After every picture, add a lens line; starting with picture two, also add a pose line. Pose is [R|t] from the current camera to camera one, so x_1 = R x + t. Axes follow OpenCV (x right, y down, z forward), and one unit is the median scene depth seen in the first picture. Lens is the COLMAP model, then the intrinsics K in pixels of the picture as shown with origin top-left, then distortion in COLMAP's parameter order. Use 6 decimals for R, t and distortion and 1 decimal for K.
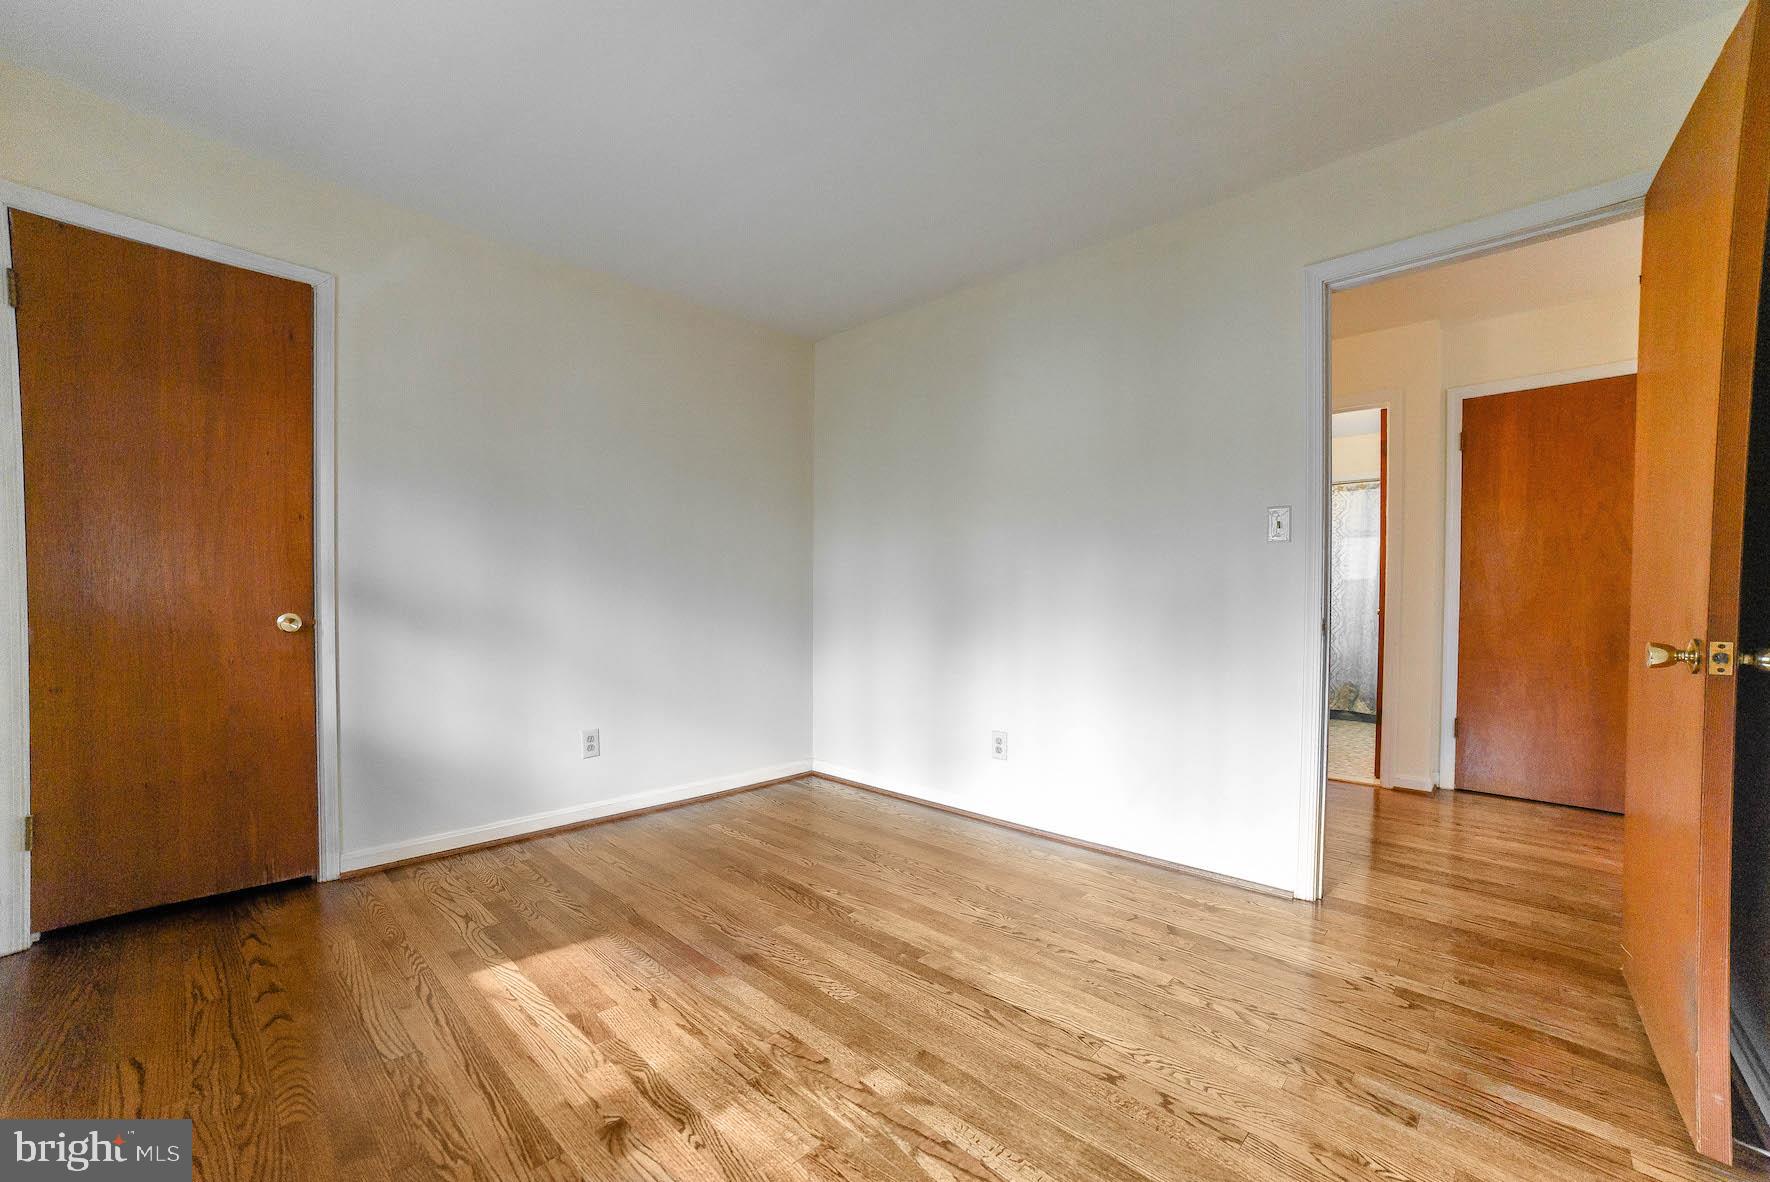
lens RADIAL K [[725.1, 0, 881.5], [0, 725.1, 600.4], [0, 0, 1]] dist [-0.082014, 0.037466]
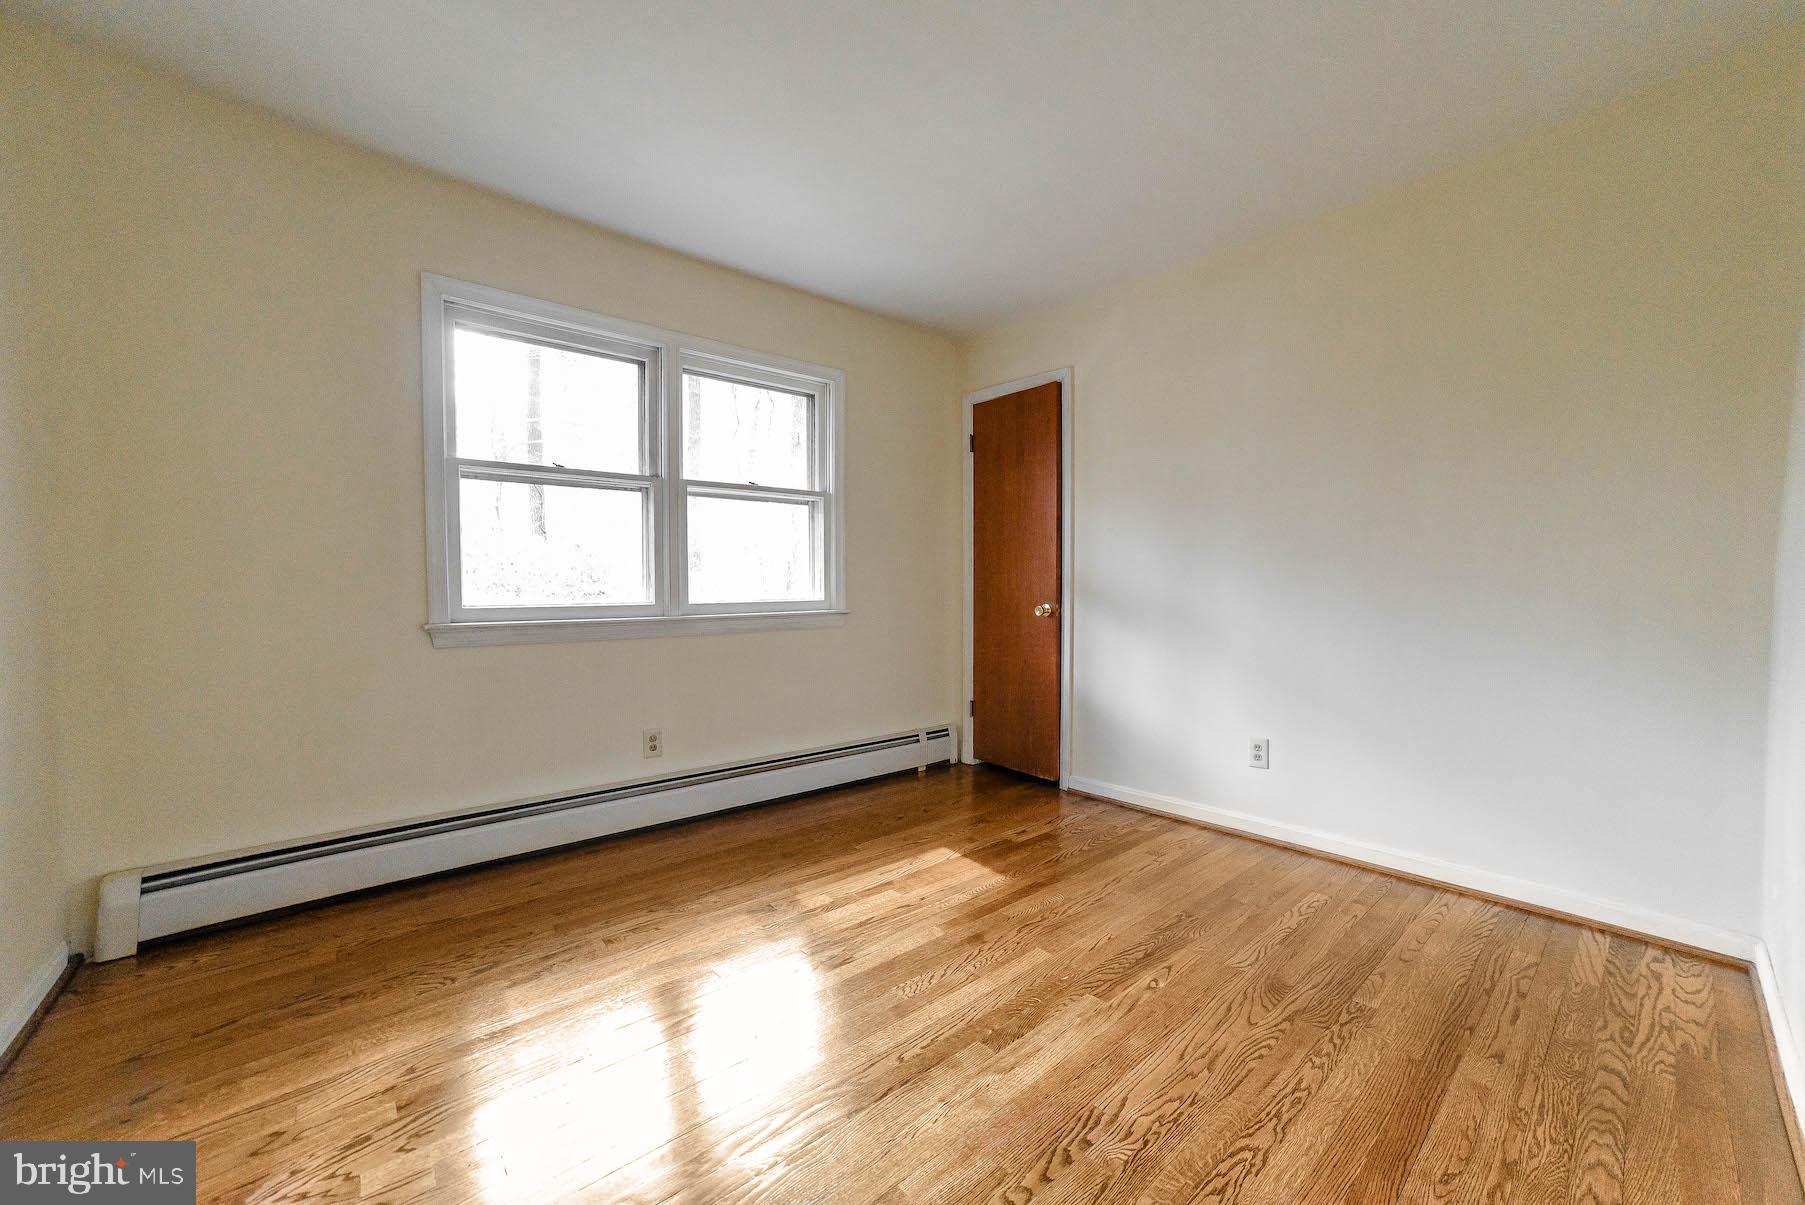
lens RADIAL K [[713.7, 0, 911.6], [0, 713.7, 616.7], [0, 0, 1]] dist [-0.080346, 0.035915]
pose [[-0.096841, 0.034680, -0.994695, 0.690955], [-0.012477, 0.999272, 0.036055, -0.003533], [0.995222, 0.015903, -0.096338, 0.831256]]
